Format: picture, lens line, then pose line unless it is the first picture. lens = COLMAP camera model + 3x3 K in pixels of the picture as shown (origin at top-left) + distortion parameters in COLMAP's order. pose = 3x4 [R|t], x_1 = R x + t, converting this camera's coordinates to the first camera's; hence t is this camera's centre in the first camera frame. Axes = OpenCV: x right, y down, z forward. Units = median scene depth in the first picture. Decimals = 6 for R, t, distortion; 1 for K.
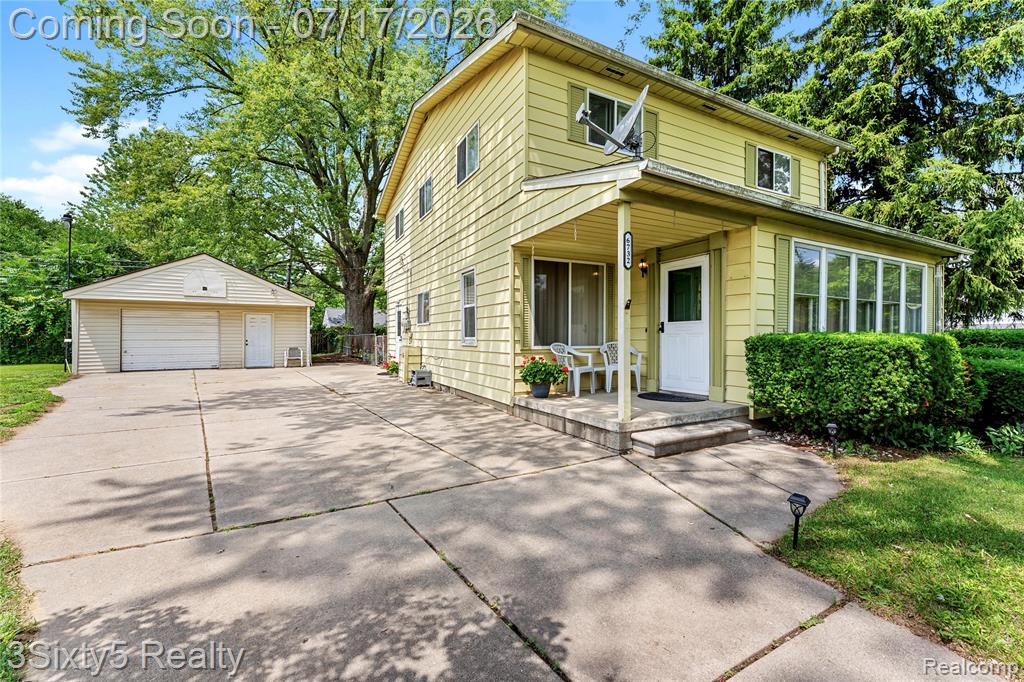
lens RADIAL K [[419.6, 0, 510.5], [0, 419.6, 340.8], [0, 0, 1]] dist [0.001750, 0.000934]
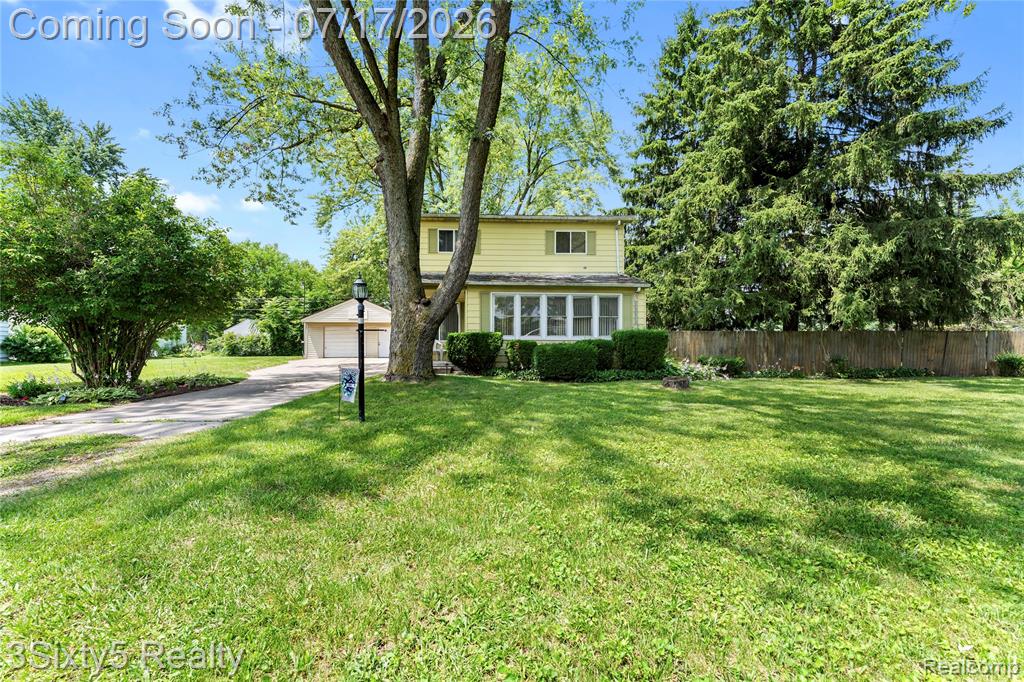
lens RADIAL K [[419.6, 0, 515.5], [0, 419.6, 343.6], [0, 0, 1]] dist [0.001750, 0.000934]
pose [[0.912971, -0.003742, -0.408008, 0.922332], [0.000329, 0.999964, -0.008435, 0.031627], [0.408025, 0.007567, 0.912939, -0.573127]]
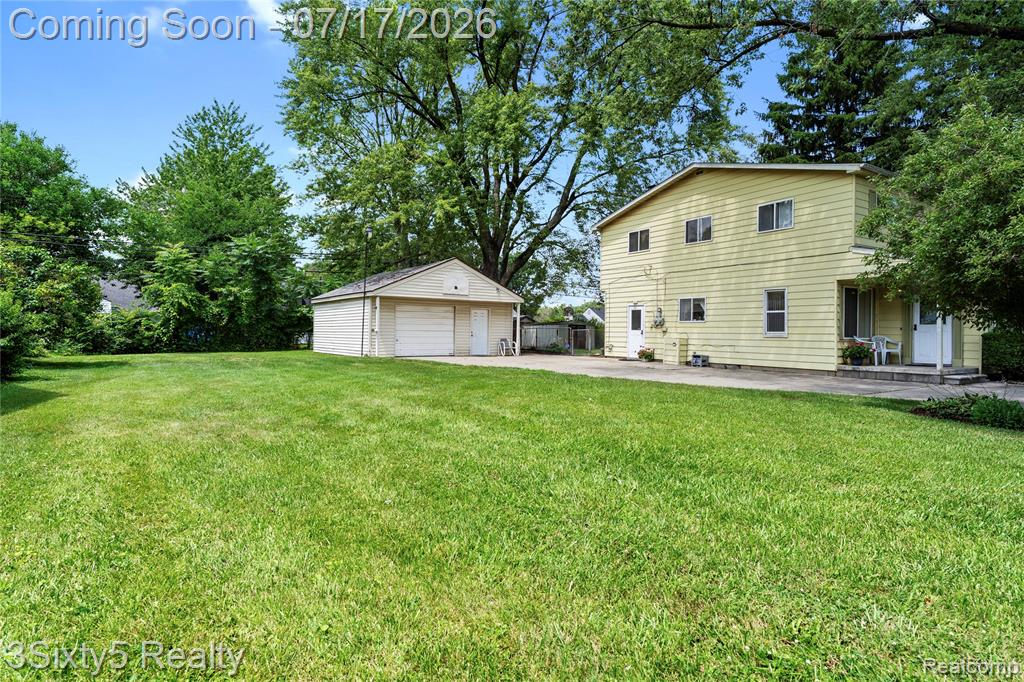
lens RADIAL K [[534.2, 0, 512.7], [0, 534.2, 341.3], [0, 0, 1]] dist [-0.006013, -0.001803]
pose [[0.998462, 0.011220, 0.054293, -0.876571], [-0.011743, 0.999888, 0.009313, 0.014684], [-0.054182, -0.009937, 0.998482, -0.692385]]
